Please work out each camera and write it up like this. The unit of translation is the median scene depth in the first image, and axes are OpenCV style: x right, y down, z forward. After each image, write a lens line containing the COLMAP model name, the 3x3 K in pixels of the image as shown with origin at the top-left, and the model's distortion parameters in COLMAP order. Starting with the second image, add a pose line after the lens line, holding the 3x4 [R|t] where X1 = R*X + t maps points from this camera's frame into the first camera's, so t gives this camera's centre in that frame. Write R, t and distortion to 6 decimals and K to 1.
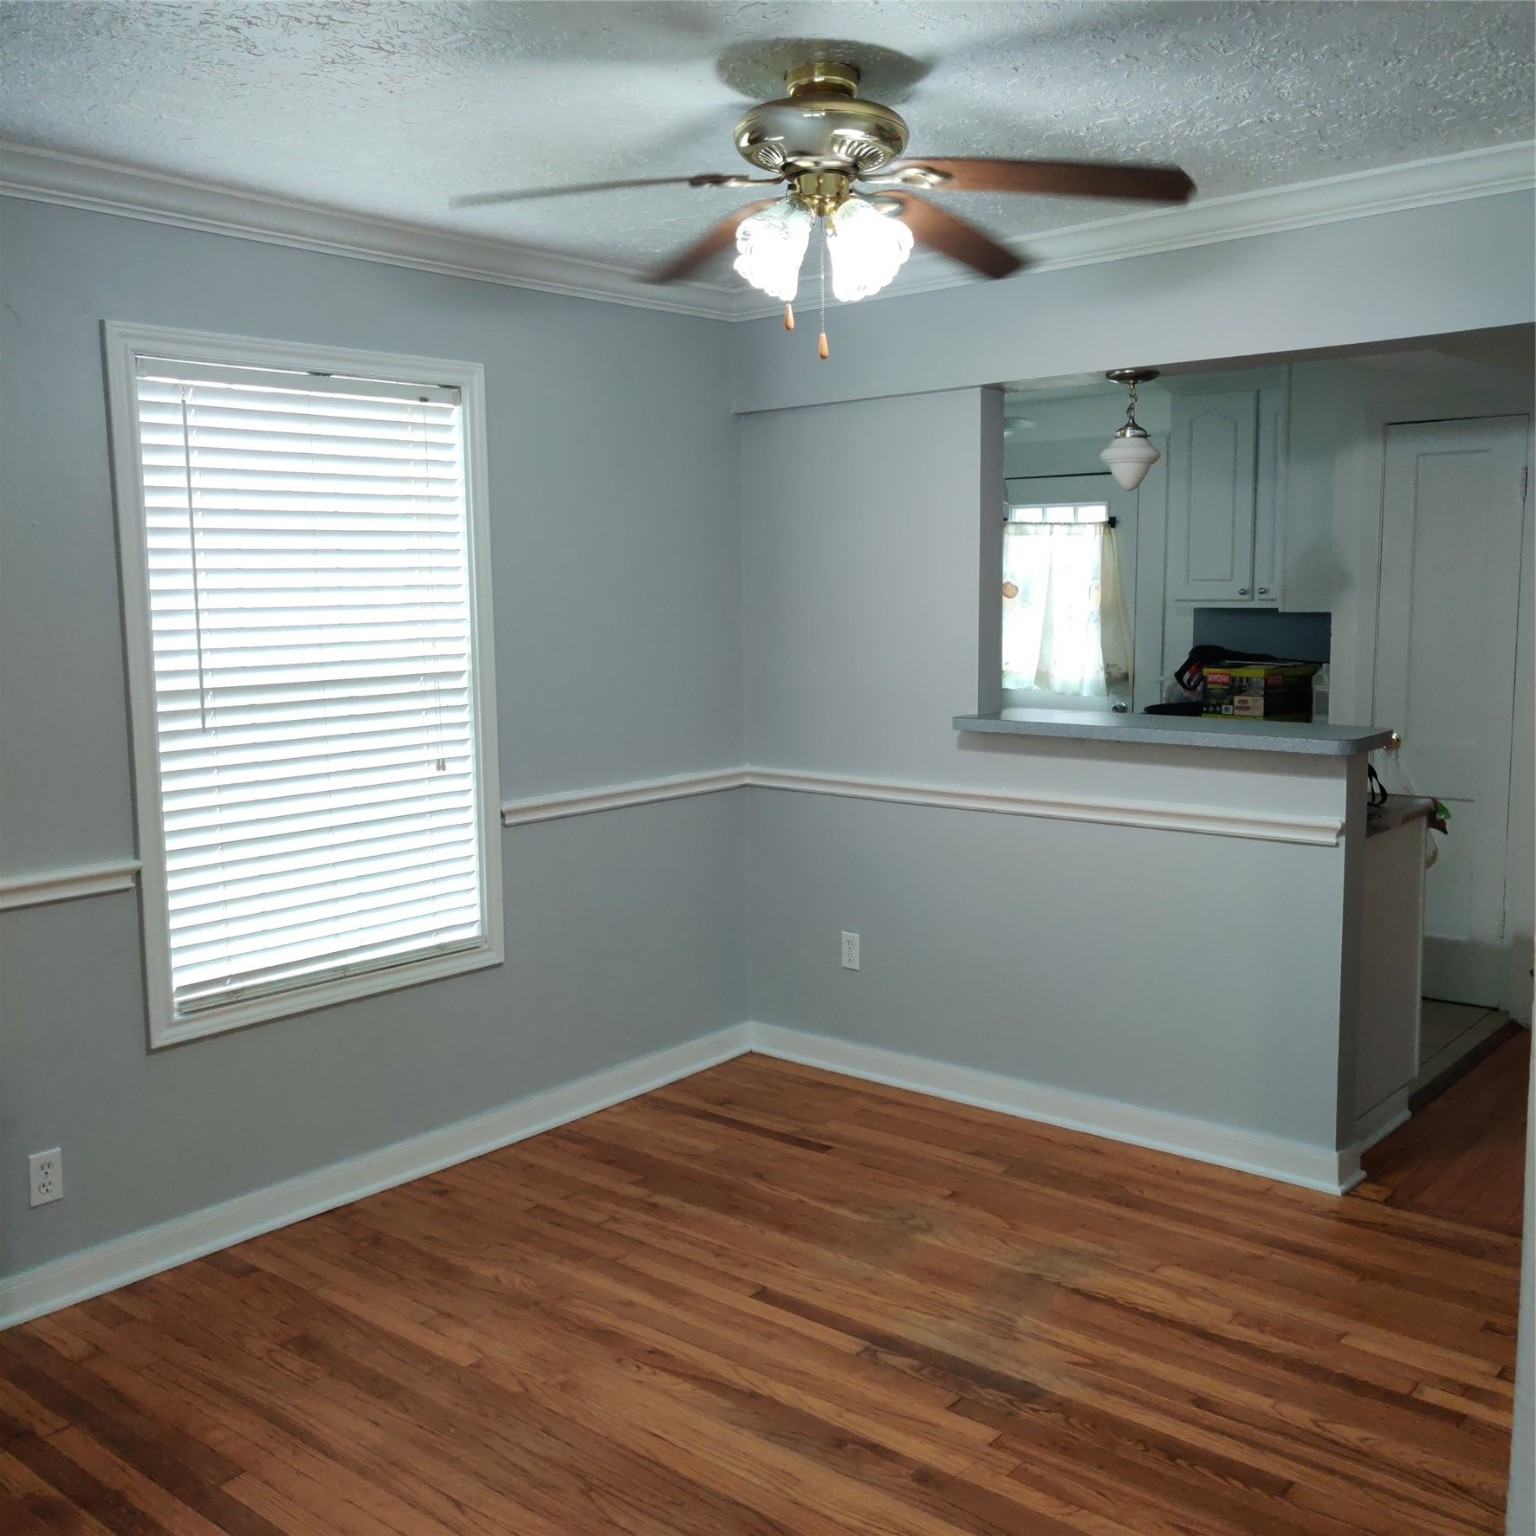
lens RADIAL K [[1575.5, 0, 768.0], [0, 1575.5, 768.0], [0, 0, 1]] dist [-0.115261, 0.312749]
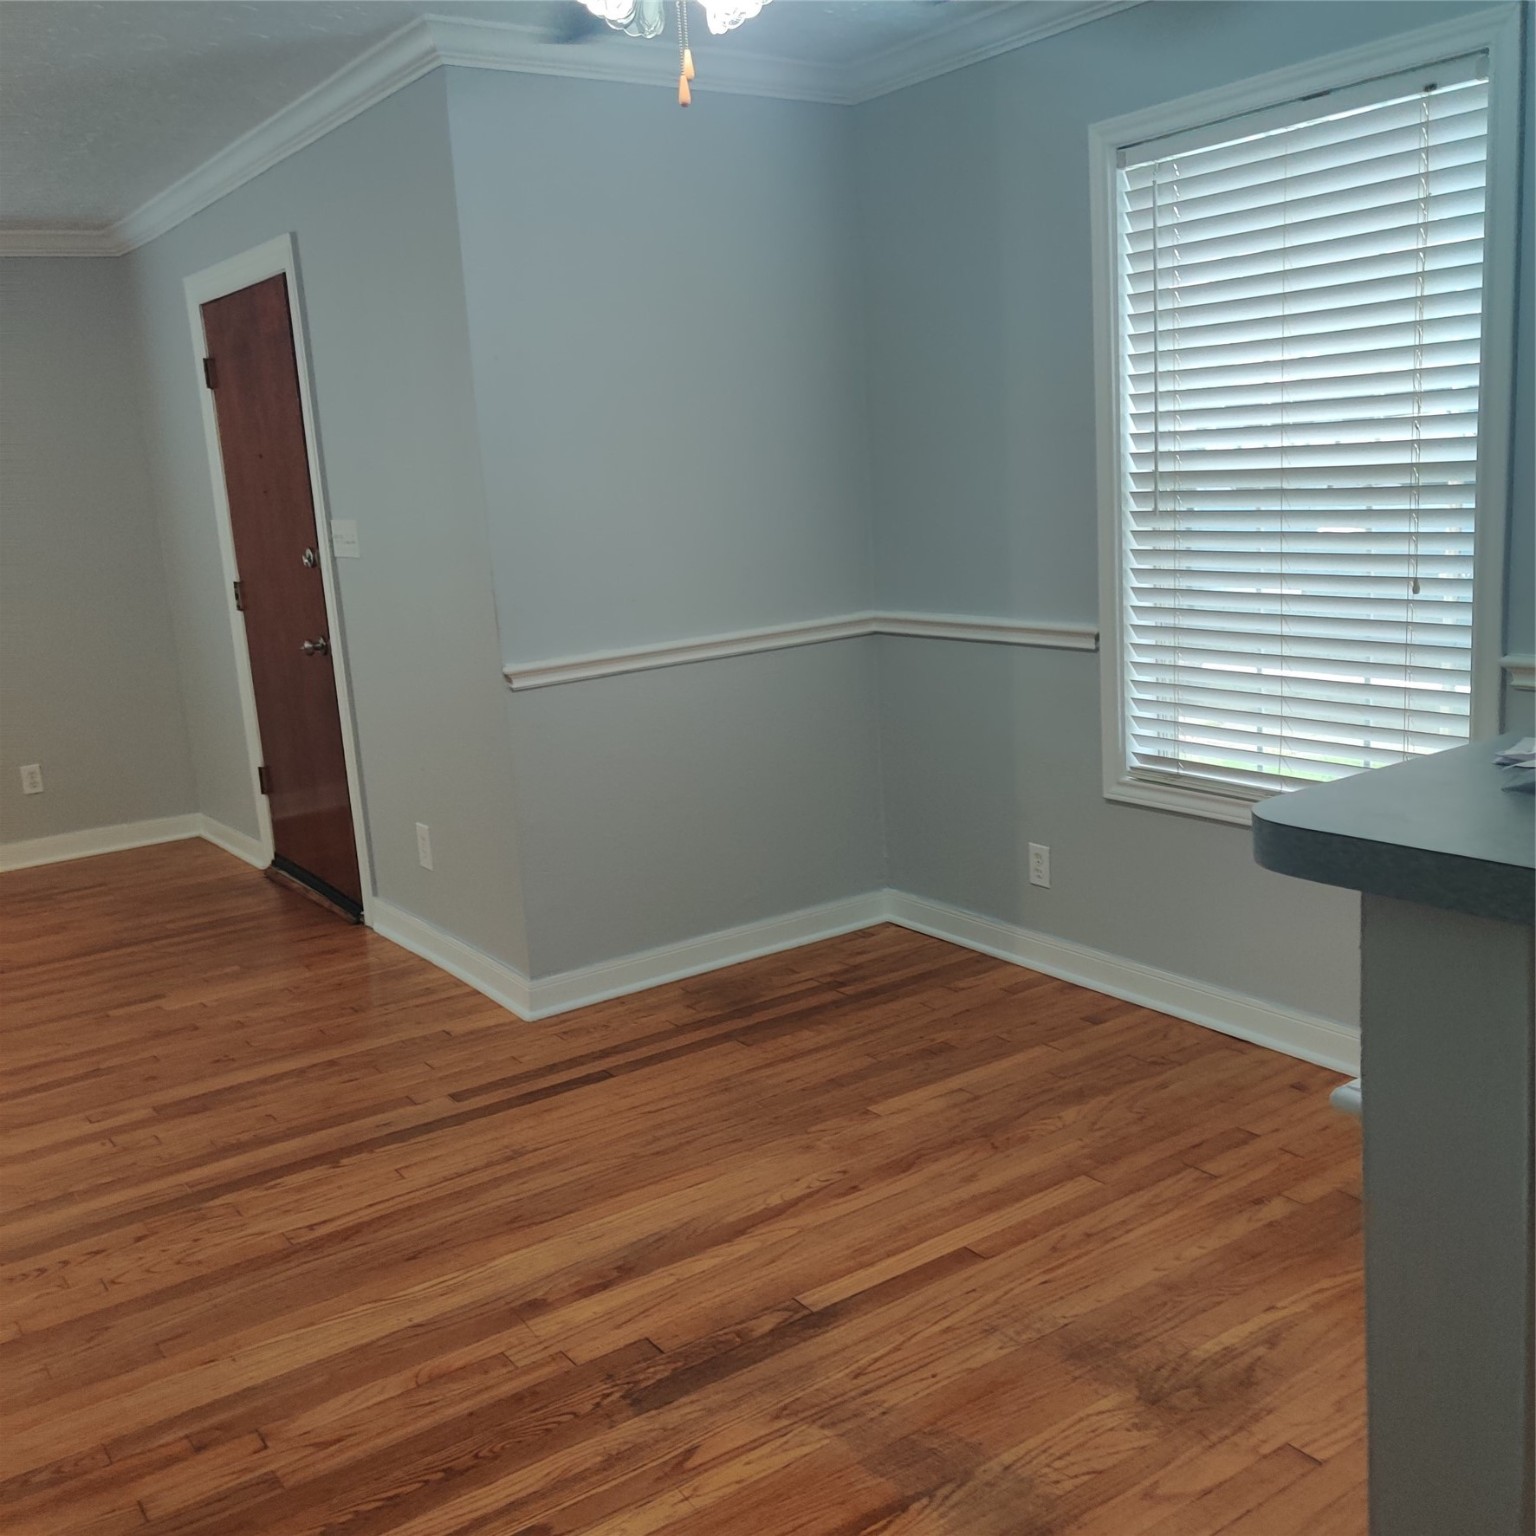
lens RADIAL K [[1564.1, 0, 768.0], [0, 1564.1, 768.0], [0, 0, 1]] dist [0.004780, 0.017237]
pose [[-0.256459, 0.225174, -0.939960, 0.771431], [-0.048876, 0.968220, 0.245279, -0.111426], [0.965319, 0.108845, -0.237303, 1.114864]]
